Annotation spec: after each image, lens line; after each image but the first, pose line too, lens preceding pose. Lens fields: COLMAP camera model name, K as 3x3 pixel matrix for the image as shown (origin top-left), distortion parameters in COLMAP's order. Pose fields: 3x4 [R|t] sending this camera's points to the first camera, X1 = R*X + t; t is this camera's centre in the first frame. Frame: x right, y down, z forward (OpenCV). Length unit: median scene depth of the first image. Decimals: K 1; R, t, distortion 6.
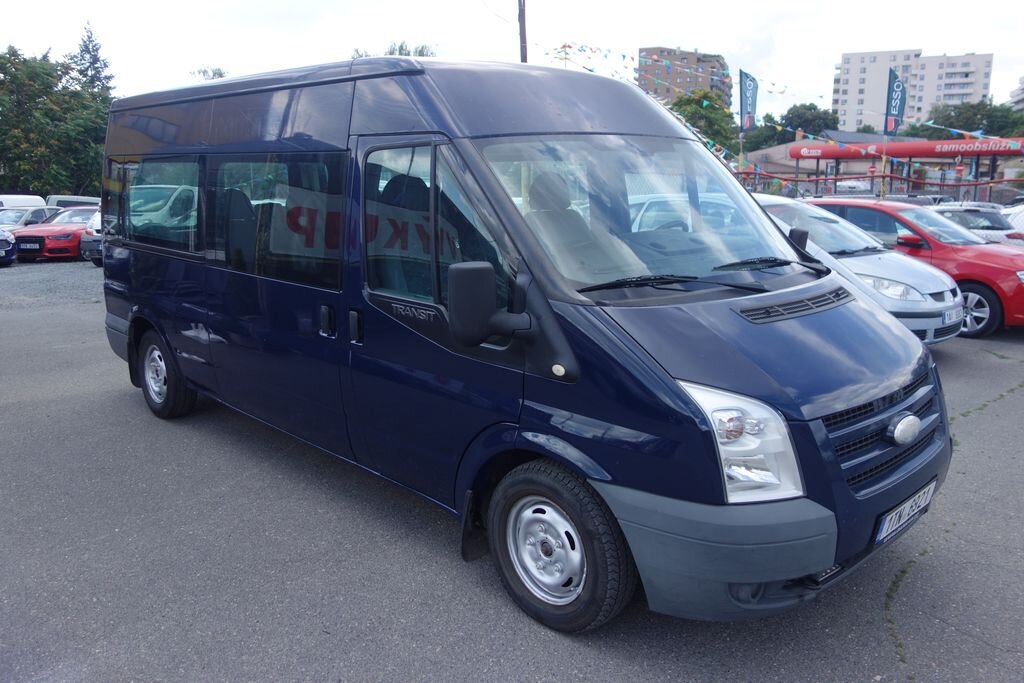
lens RADIAL K [[803.8, 0, 519.8], [0, 803.8, 343.7], [0, 0, 1]] dist [0.008974, -0.016780]
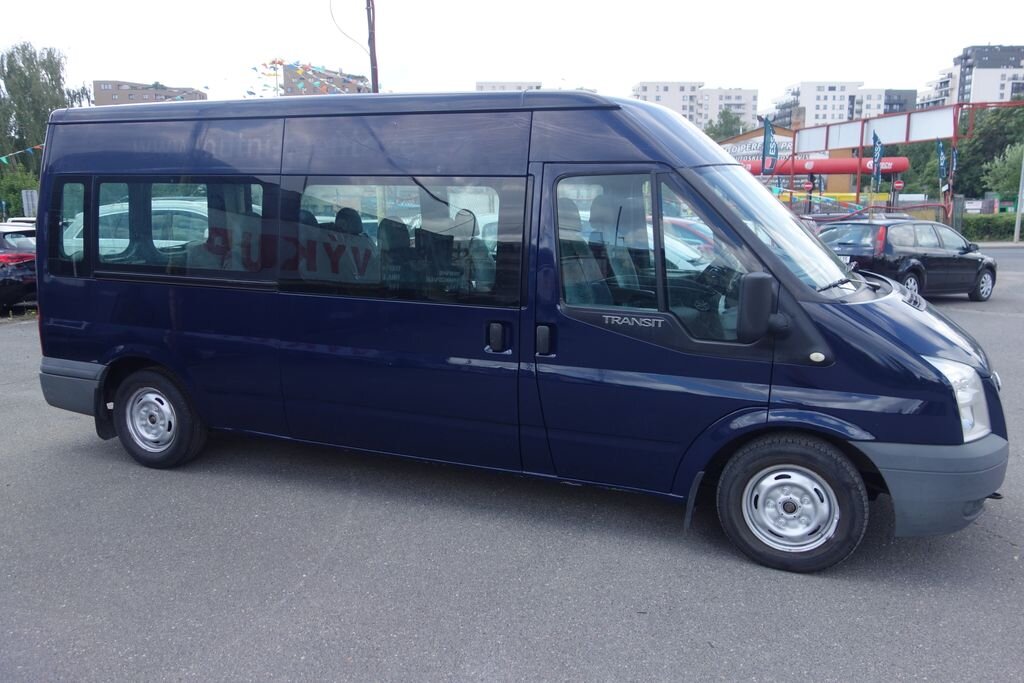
lens RADIAL K [[803.8, 0, 518.3], [0, 803.8, 346.4], [0, 0, 1]] dist [0.008974, -0.016780]
pose [[0.921511, -0.081574, 0.379688, -0.777239], [0.084964, 0.996353, 0.007852, -0.029884], [-0.378943, 0.025024, 0.925081, 0.028788]]
